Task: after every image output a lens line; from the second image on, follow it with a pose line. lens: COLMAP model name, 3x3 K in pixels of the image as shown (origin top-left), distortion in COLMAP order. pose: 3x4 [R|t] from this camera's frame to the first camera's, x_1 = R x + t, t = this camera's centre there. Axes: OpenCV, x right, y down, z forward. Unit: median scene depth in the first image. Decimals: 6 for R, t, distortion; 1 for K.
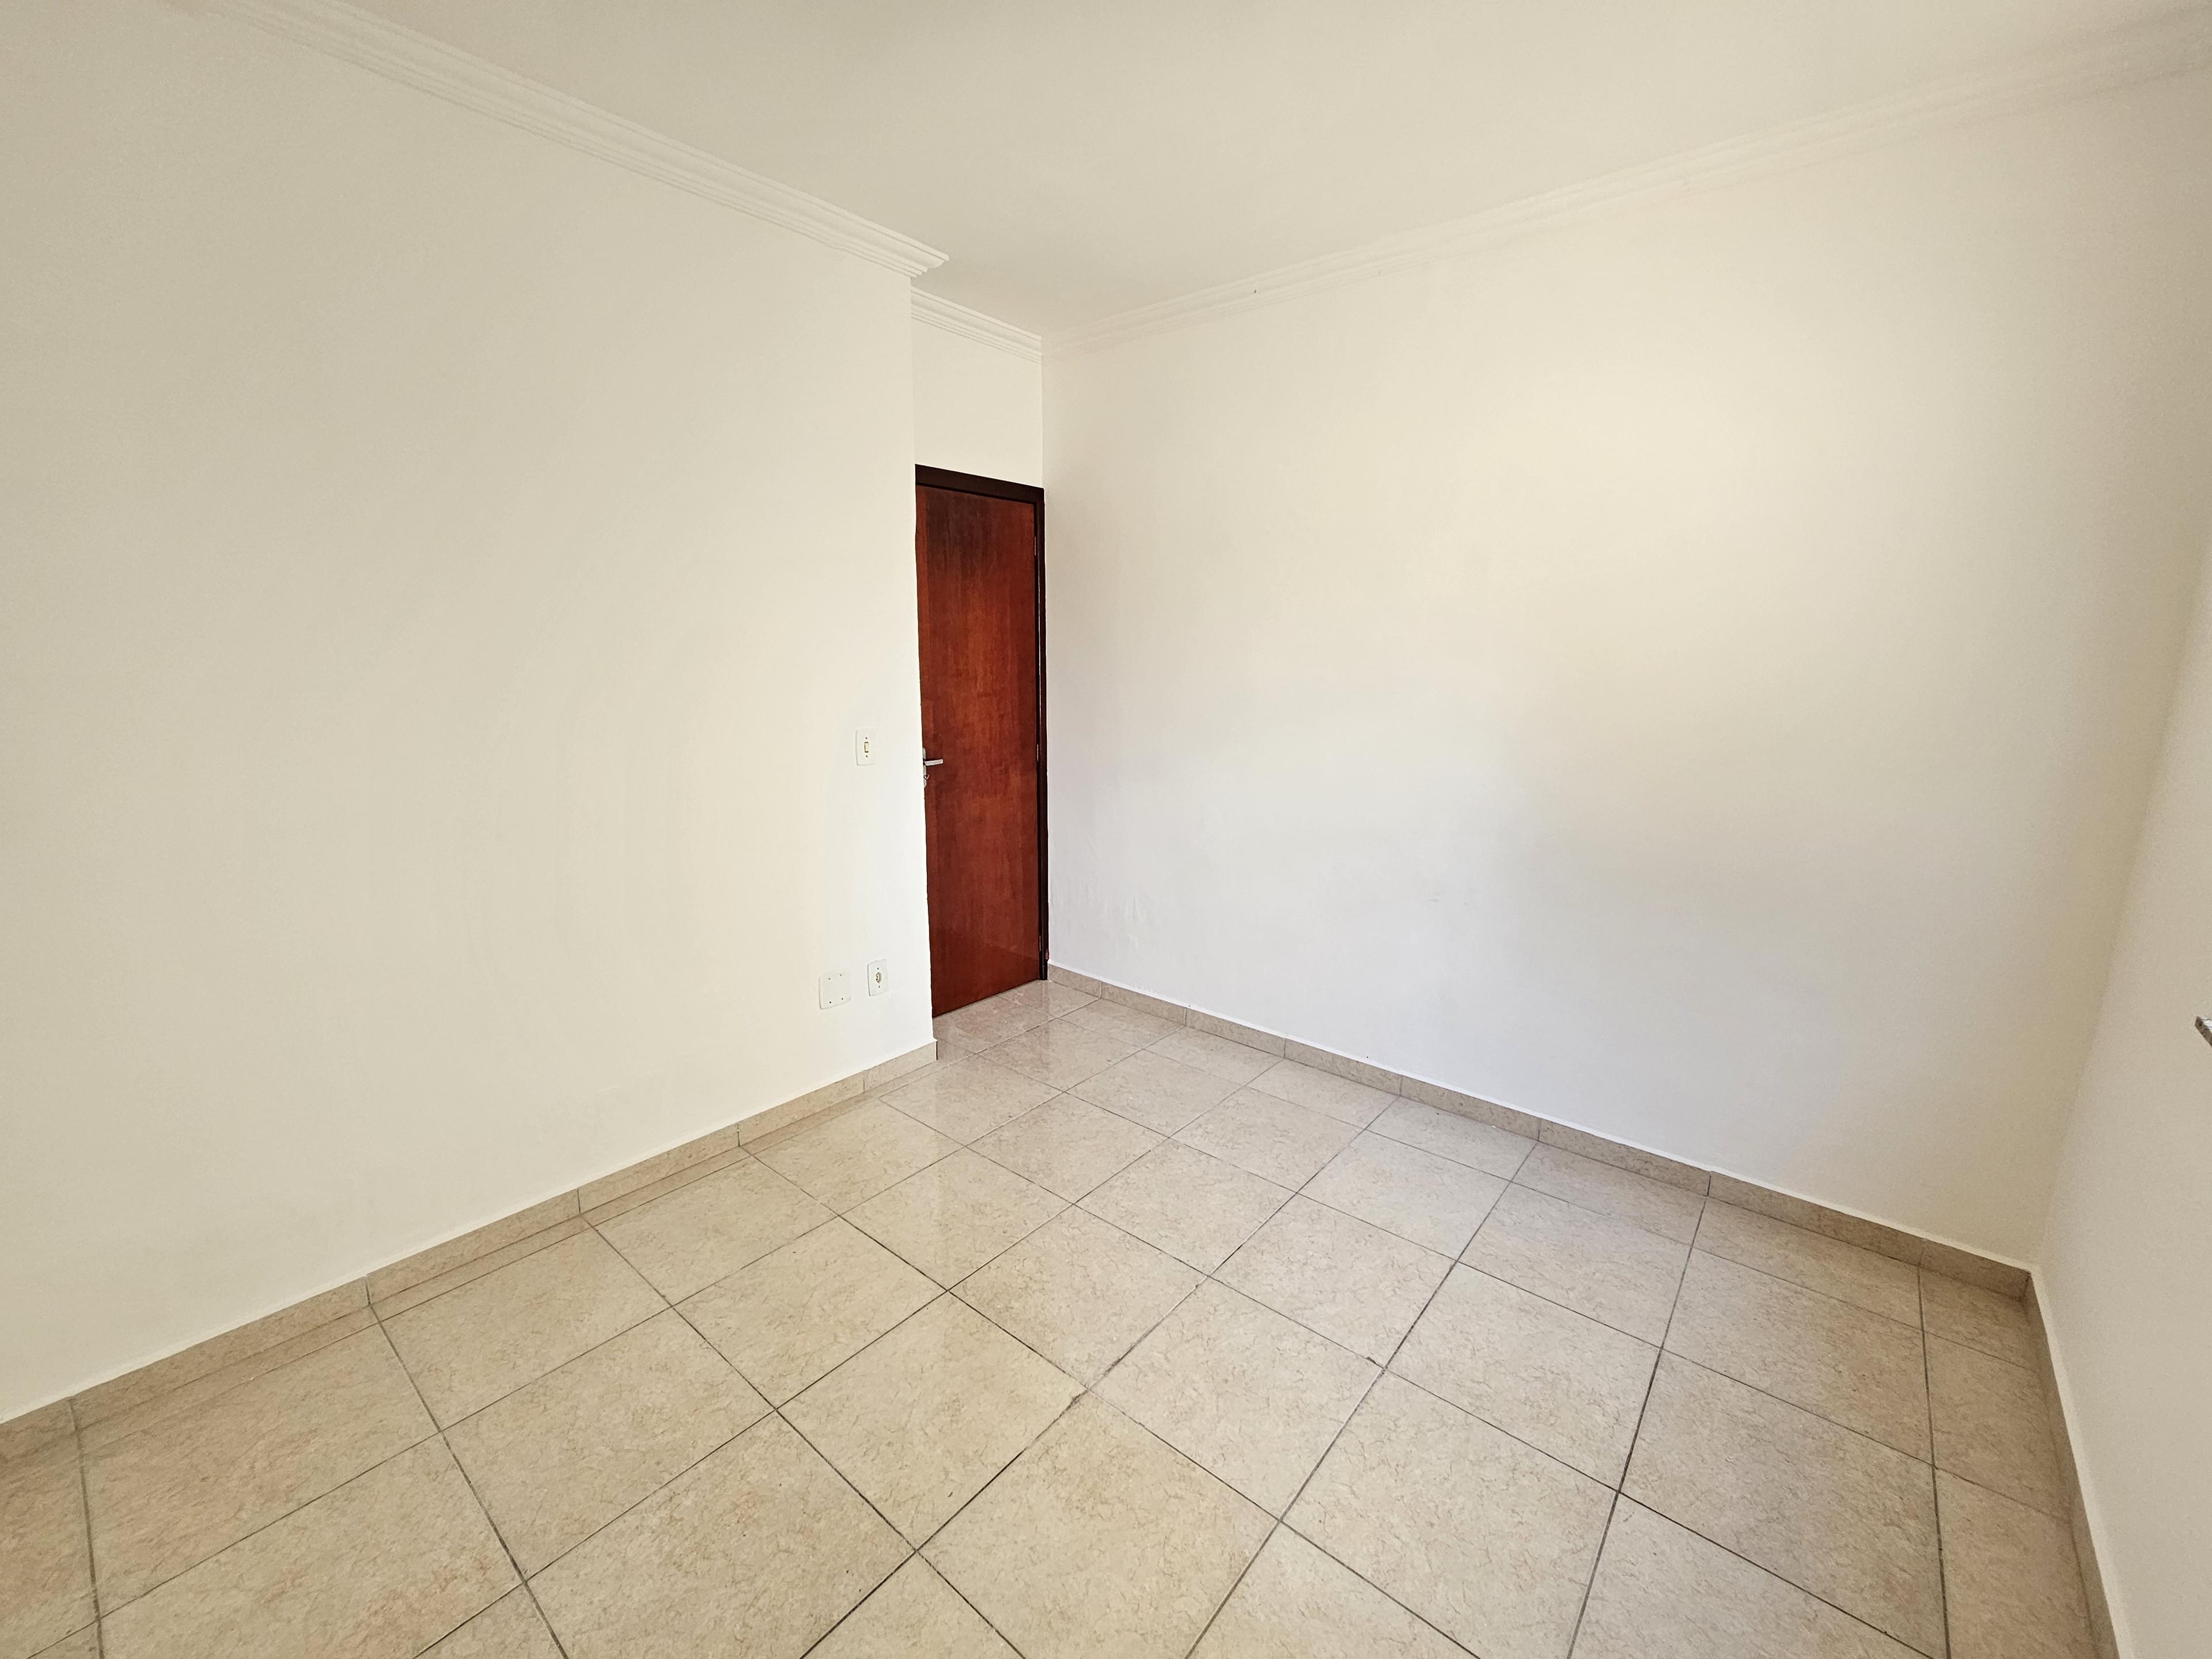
lens RADIAL K [[905.9, 0, 1106.0], [0, 905.9, 829.3], [0, 0, 1]] dist [0.001677, 0.000767]
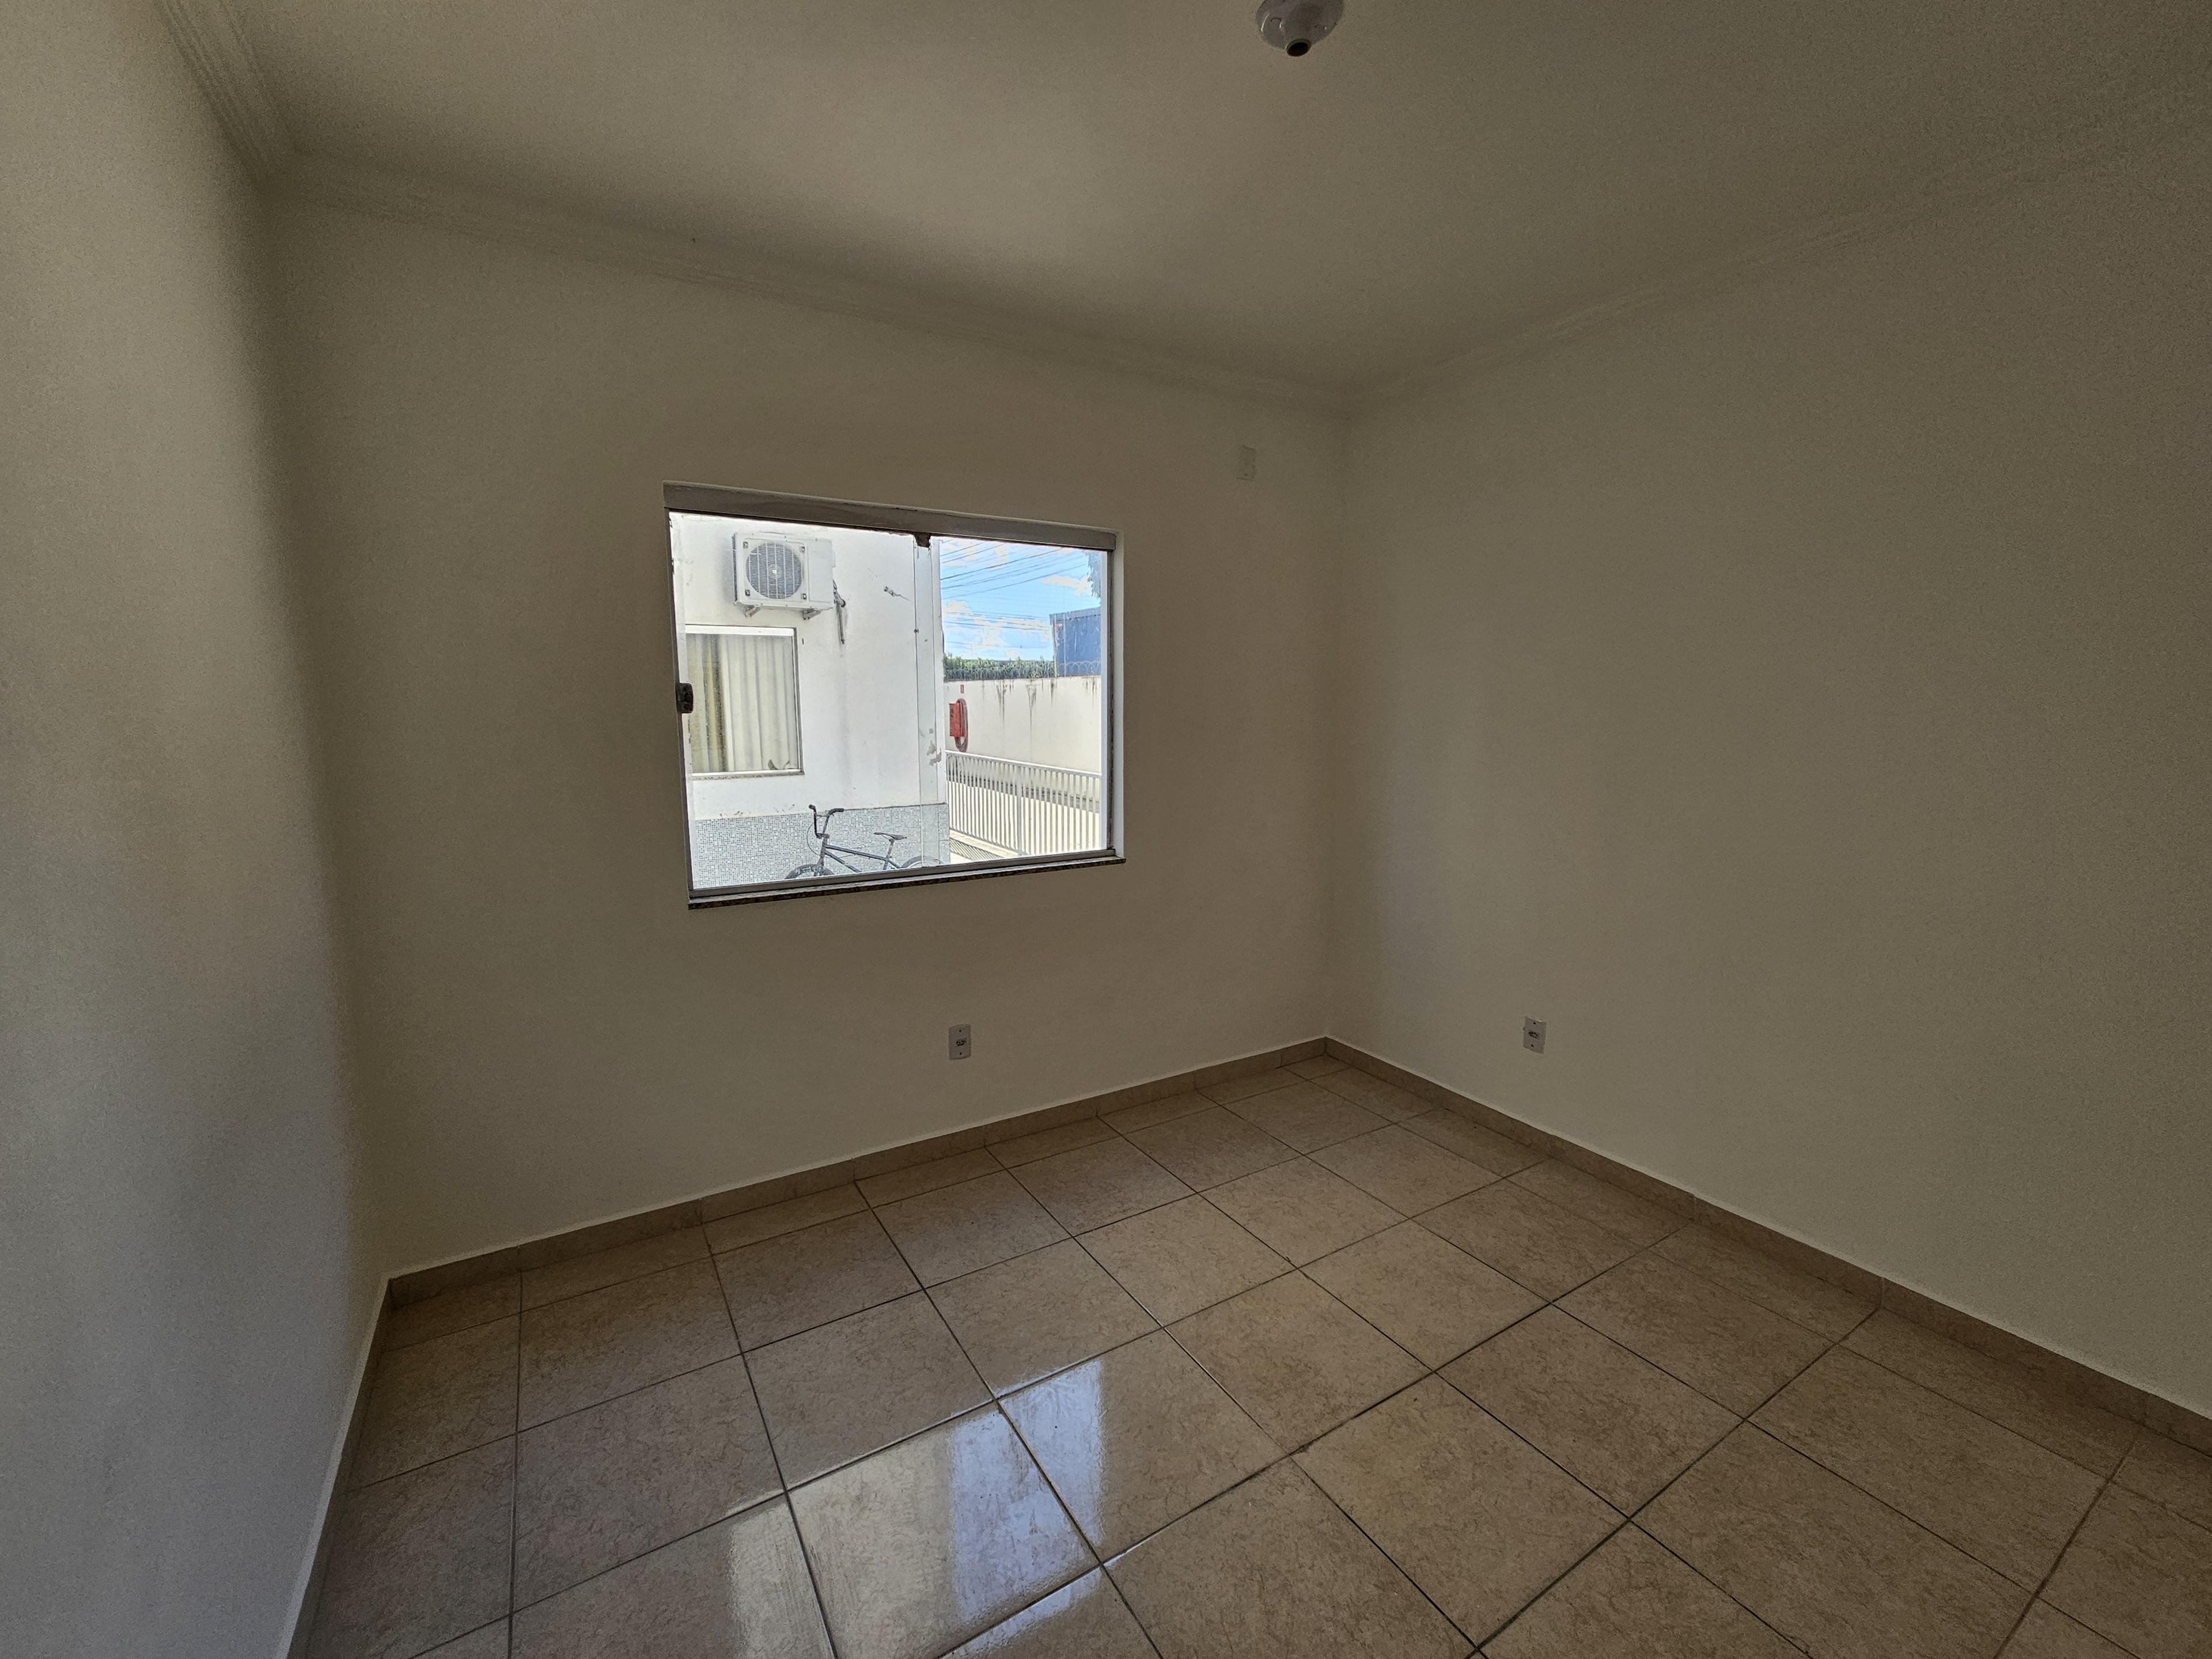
lens RADIAL K [[905.9, 0, 1104.7], [0, 905.9, 827.7], [0, 0, 1]] dist [0.001677, 0.000767]
pose [[-0.946754, -0.053902, 0.317414, -0.106190], [0.055936, 0.943354, 0.327038, -0.361288], [-0.317062, 0.327379, -0.890109, 1.717524]]
